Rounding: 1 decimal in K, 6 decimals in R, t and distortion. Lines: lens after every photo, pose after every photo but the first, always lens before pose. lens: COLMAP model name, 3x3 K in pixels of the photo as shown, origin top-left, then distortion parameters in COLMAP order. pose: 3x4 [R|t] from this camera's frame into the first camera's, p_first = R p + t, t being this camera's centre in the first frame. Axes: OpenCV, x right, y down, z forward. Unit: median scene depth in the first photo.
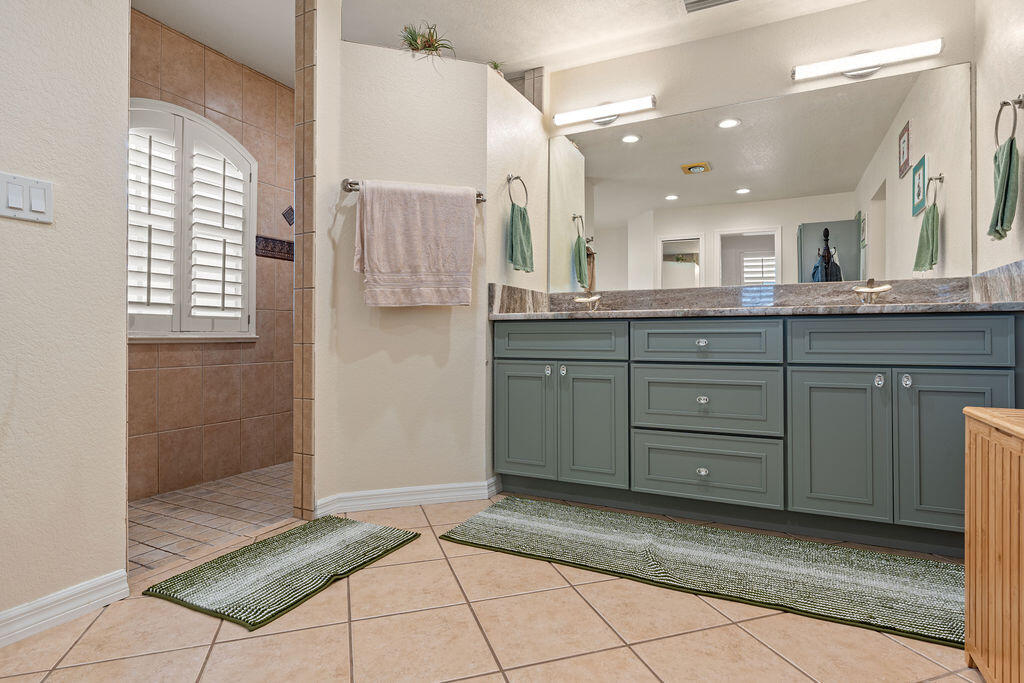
lens RADIAL K [[526.6, 0, 515.0], [0, 526.6, 333.0], [0, 0, 1]] dist [-0.007067, 0.000698]
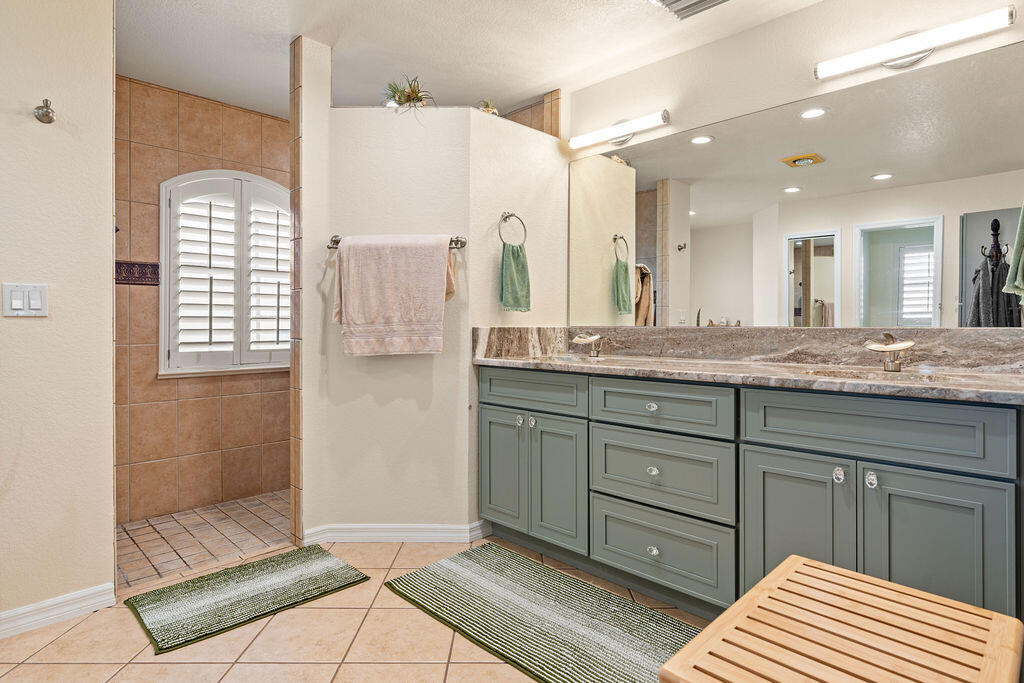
lens RADIAL K [[546.8, 0, 518.0], [0, 546.8, 325.3], [0, 0, 1]] dist [-0.007301, 0.001891]
pose [[0.950355, 0.000776, -0.311168, 0.384947], [0.001910, 0.999964, 0.008327, -0.115657], [0.311163, -0.008508, 0.950318, 0.045364]]
